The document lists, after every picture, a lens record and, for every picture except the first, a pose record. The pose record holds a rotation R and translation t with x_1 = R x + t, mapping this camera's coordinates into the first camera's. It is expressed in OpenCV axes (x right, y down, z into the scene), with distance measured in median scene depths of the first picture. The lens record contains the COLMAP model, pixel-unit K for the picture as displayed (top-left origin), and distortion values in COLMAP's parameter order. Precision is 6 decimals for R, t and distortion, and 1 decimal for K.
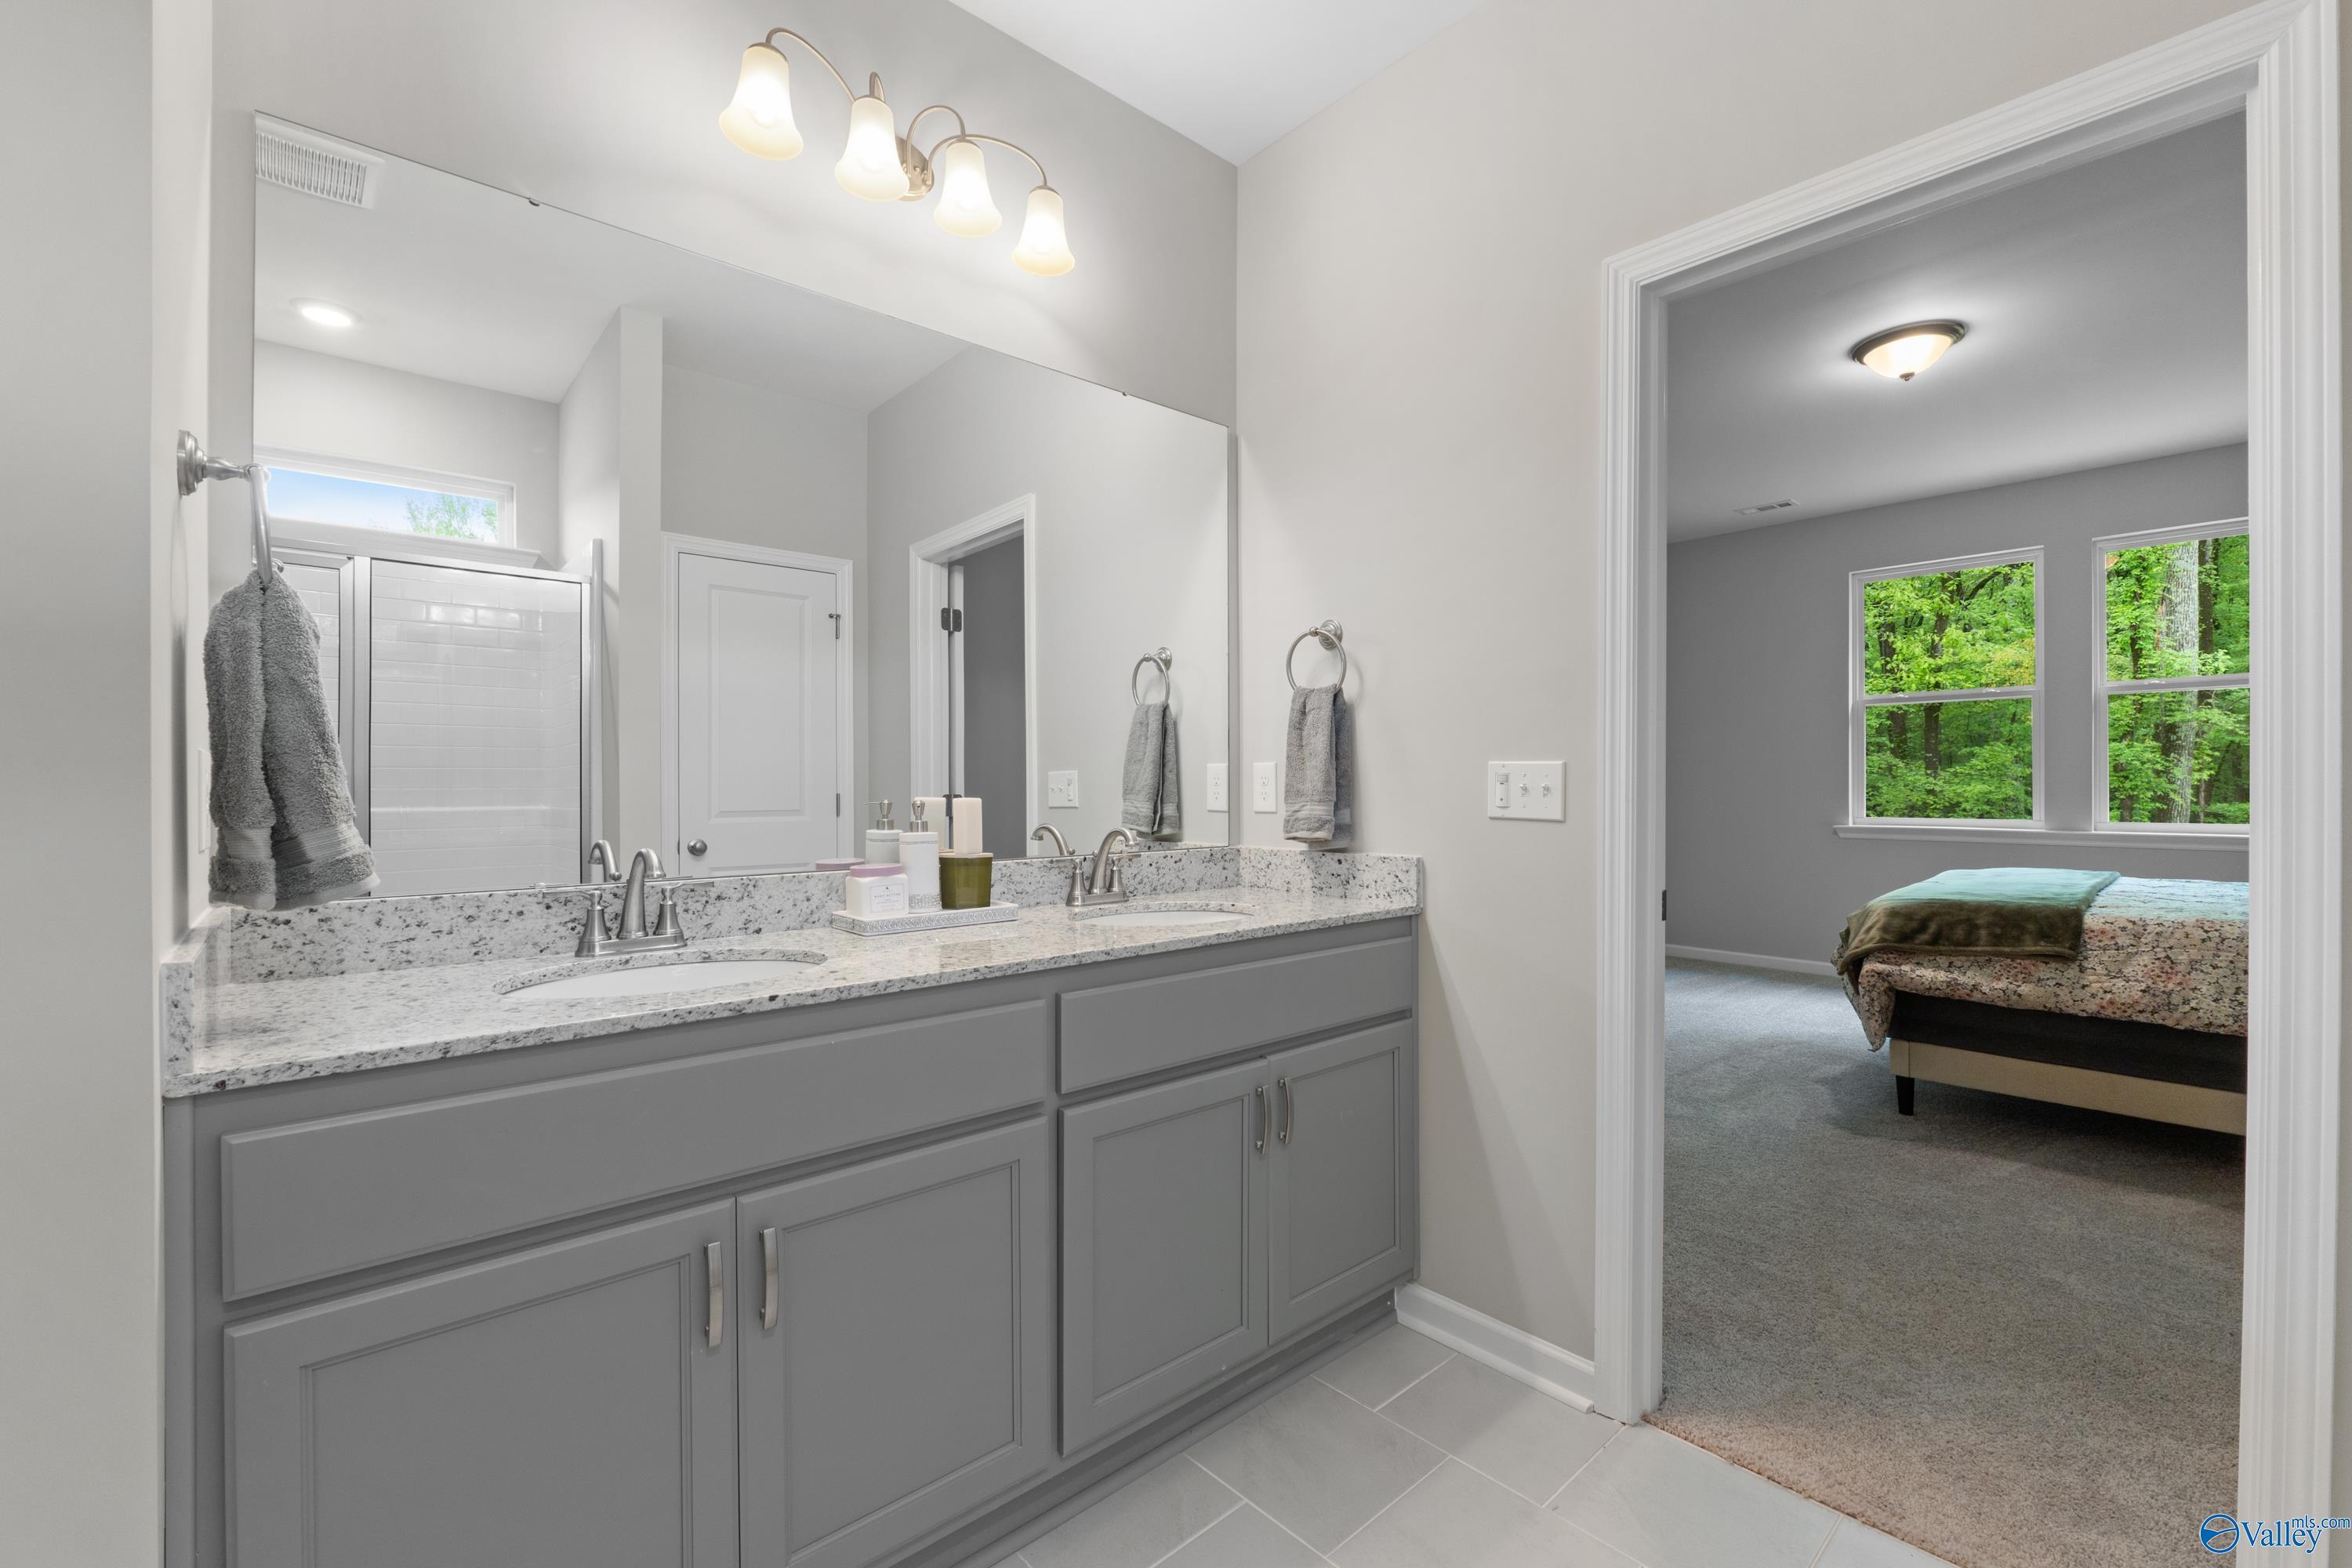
lens RADIAL K [[1000.7, 0, 1194.9], [0, 1000.7, 789.0], [0, 0, 1]] dist [-0.004486, -0.000272]
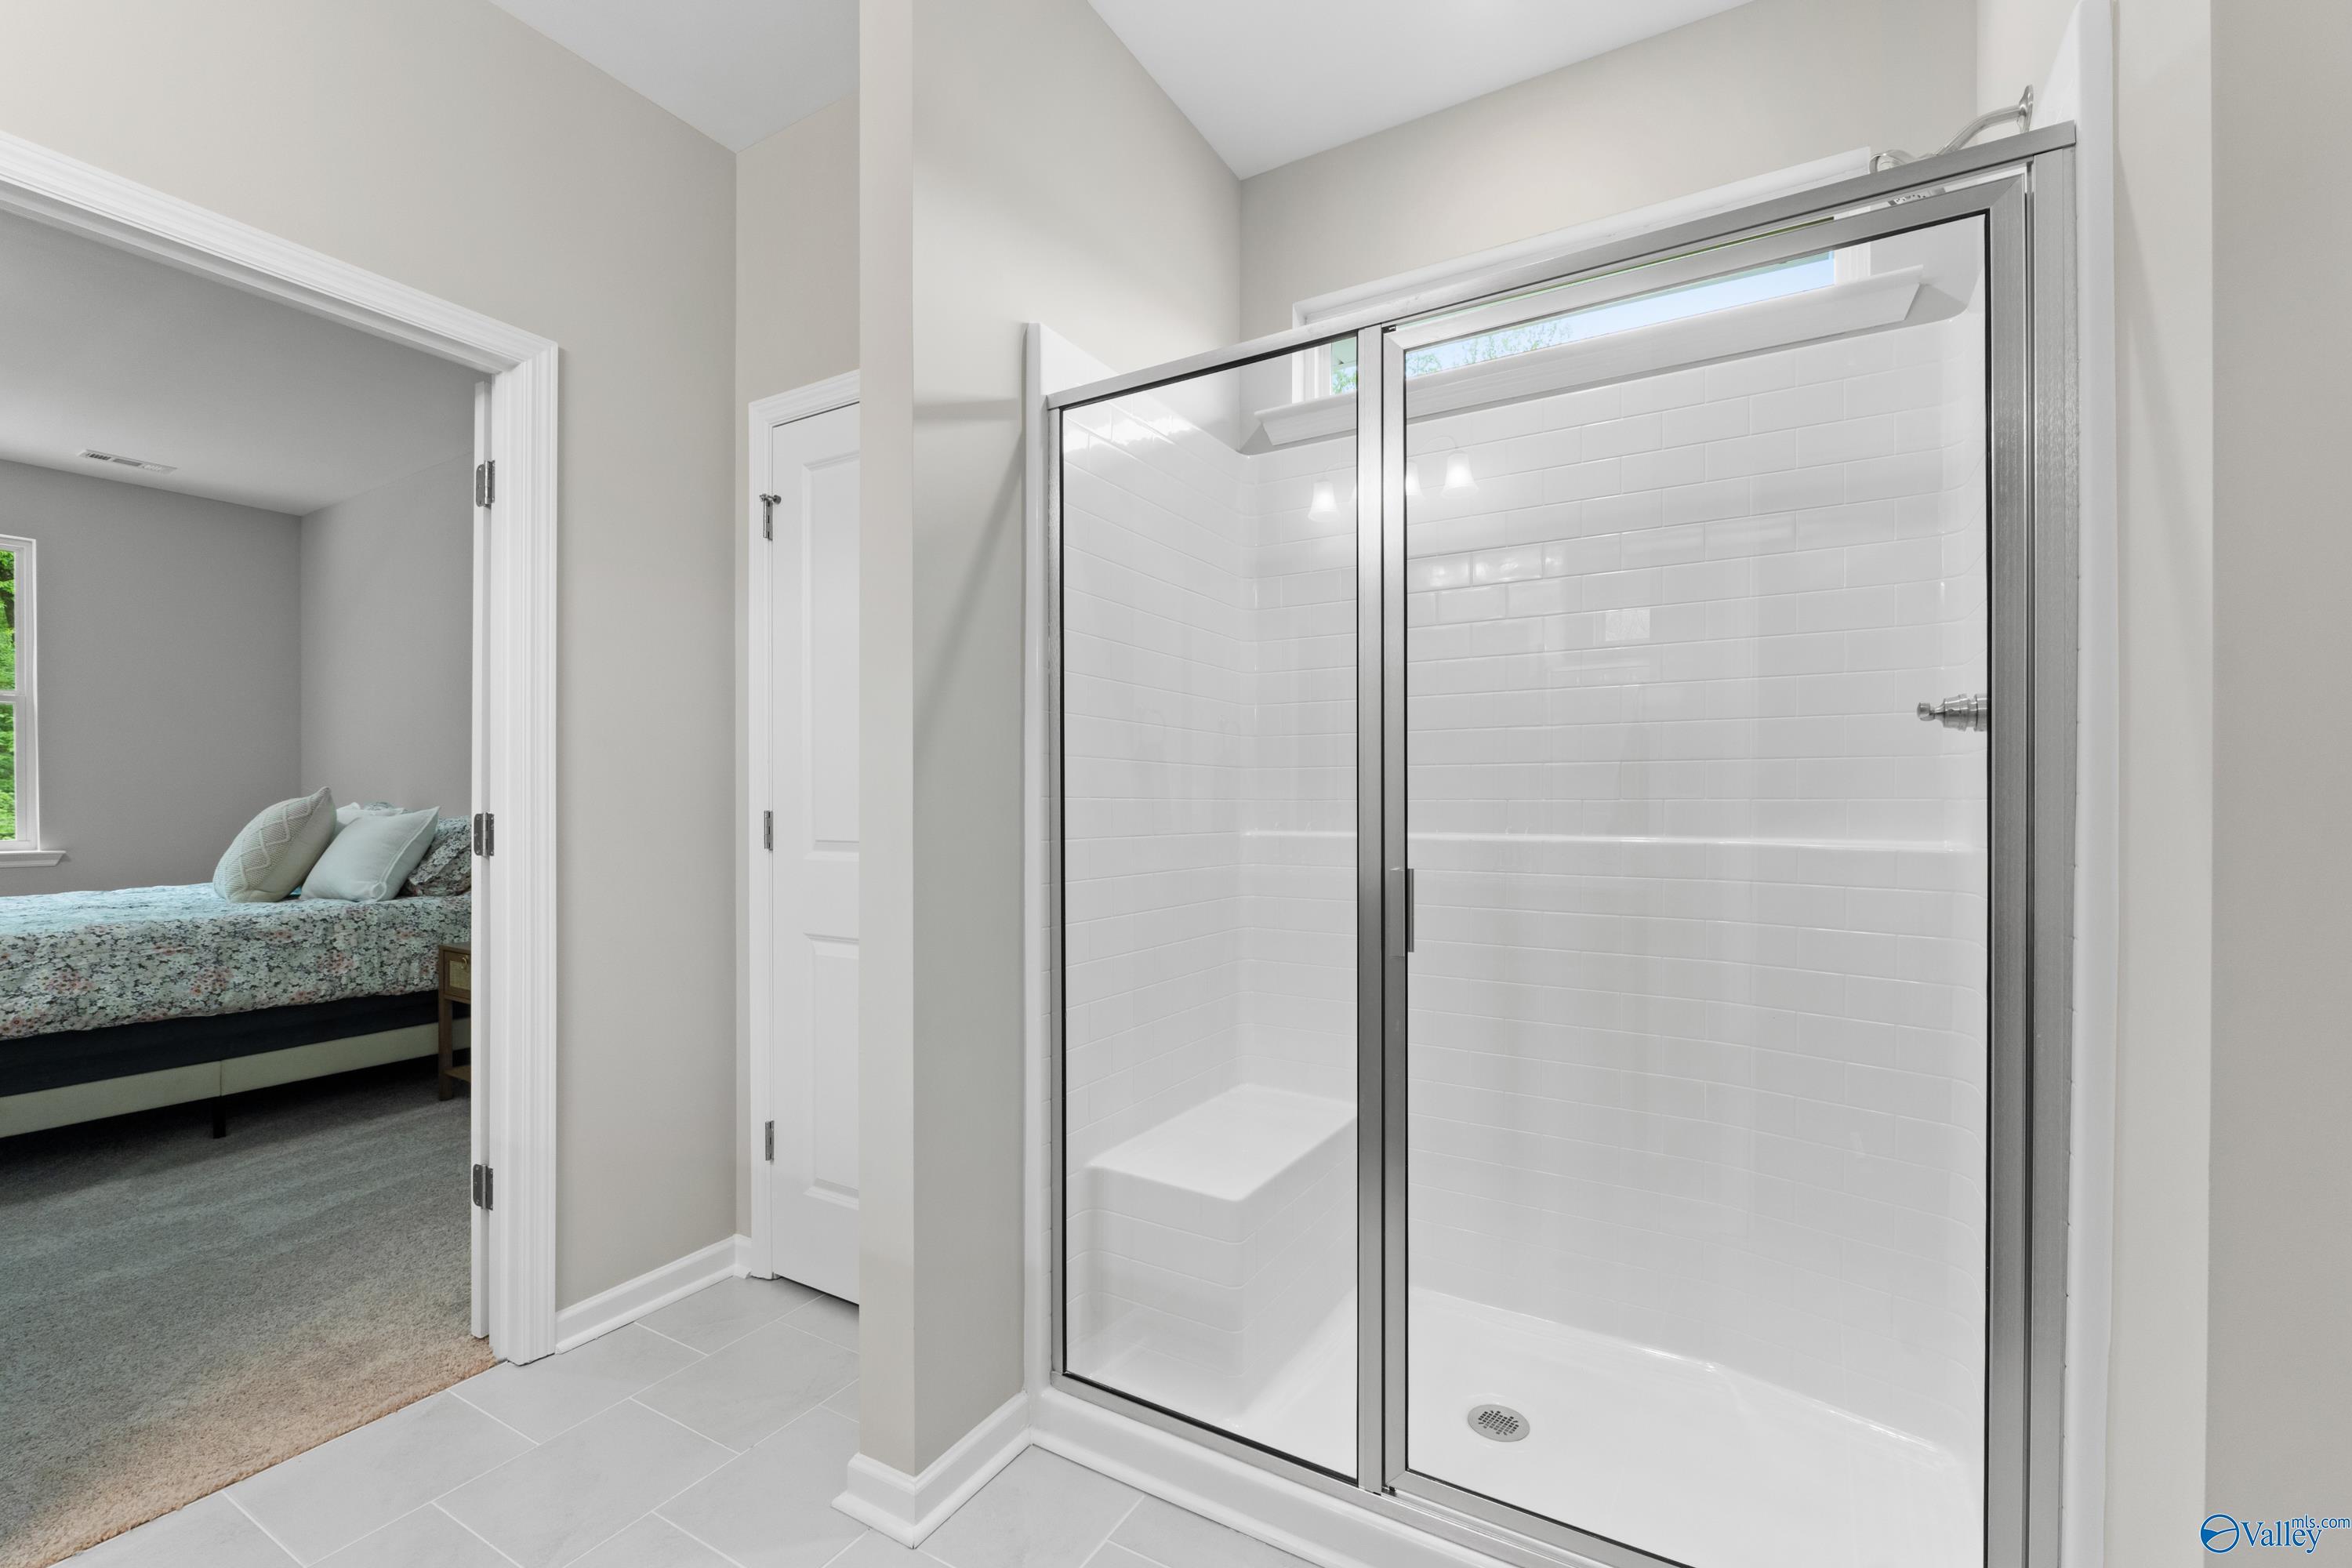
lens RADIAL K [[1000.7, 0, 1184.0], [0, 1000.7, 792.3], [0, 0, 1]] dist [-0.004486, -0.000272]
pose [[-0.294230, 0.009539, 0.955687, -0.376341], [0.008029, 0.999940, -0.007509, 0.004149], [-0.955701, 0.005464, -0.294289, 0.191488]]
